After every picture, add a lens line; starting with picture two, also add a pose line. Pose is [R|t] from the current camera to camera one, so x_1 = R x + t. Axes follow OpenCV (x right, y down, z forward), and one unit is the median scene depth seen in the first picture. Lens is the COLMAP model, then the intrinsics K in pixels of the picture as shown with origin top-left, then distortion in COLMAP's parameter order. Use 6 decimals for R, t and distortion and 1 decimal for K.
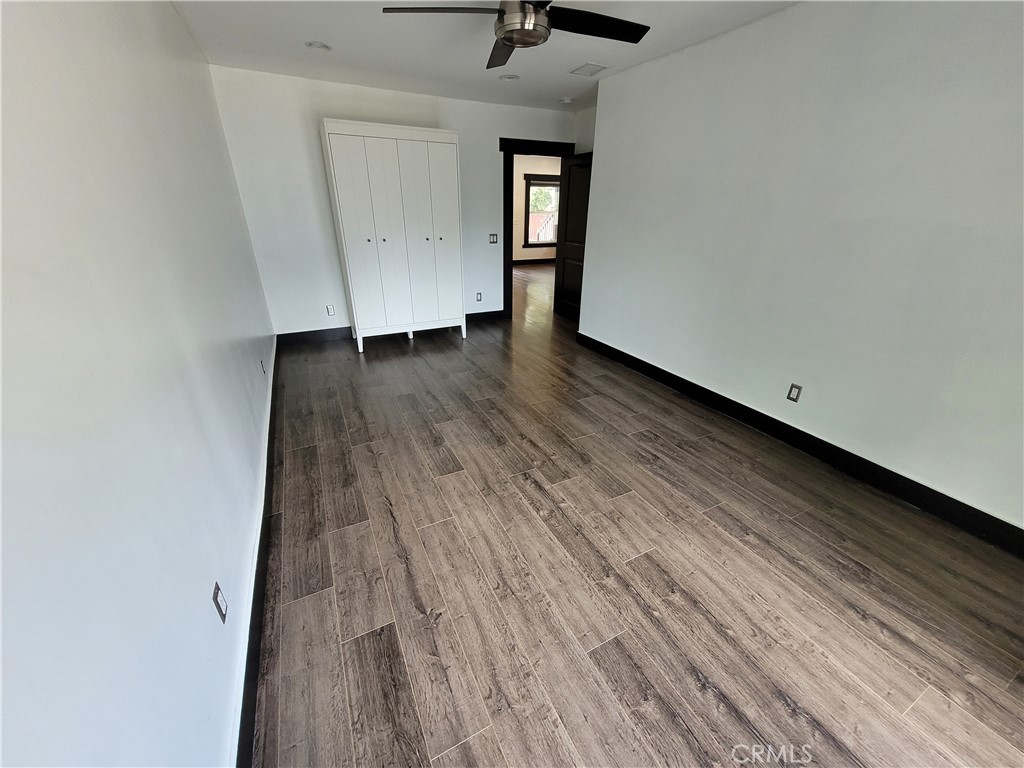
lens RADIAL K [[402.5, 0, 510.9], [0, 402.5, 383.1], [0, 0, 1]] dist [0.009991, -0.000698]
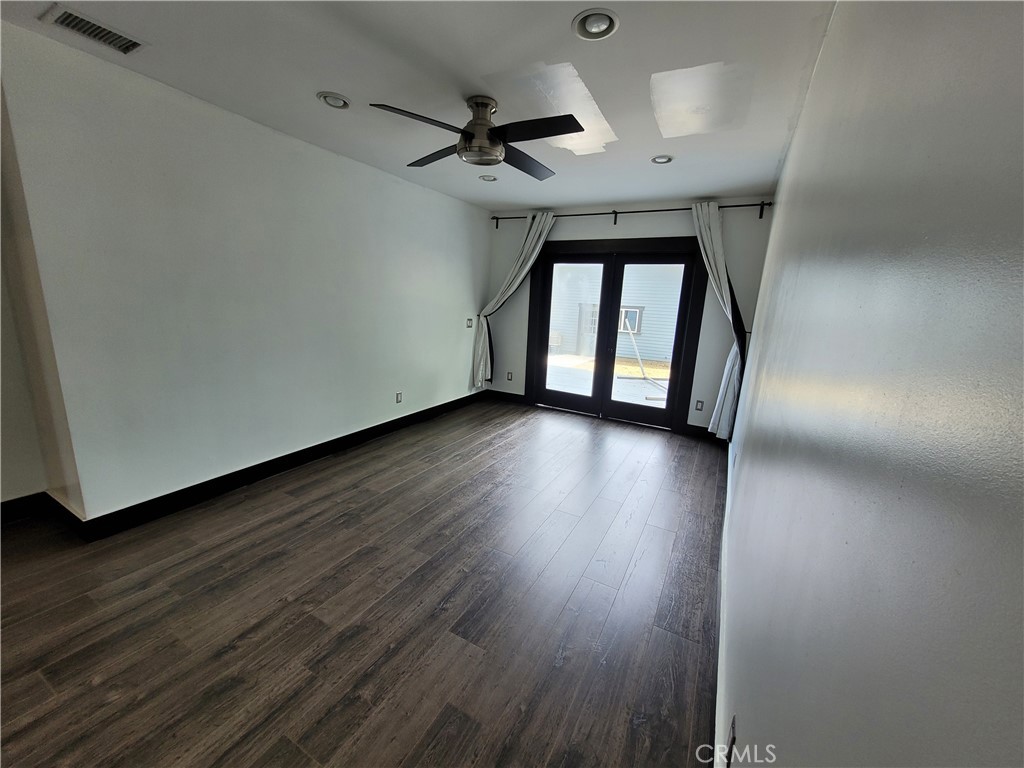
lens RADIAL K [[402.5, 0, 504.7], [0, 402.5, 387.6], [0, 0, 1]] dist [0.009991, -0.000698]
pose [[-0.559372, -0.226920, 0.797251, -0.688150], [0.273494, 0.857415, 0.435935, -0.501744], [-0.782498, 0.461894, -0.417553, 1.096876]]
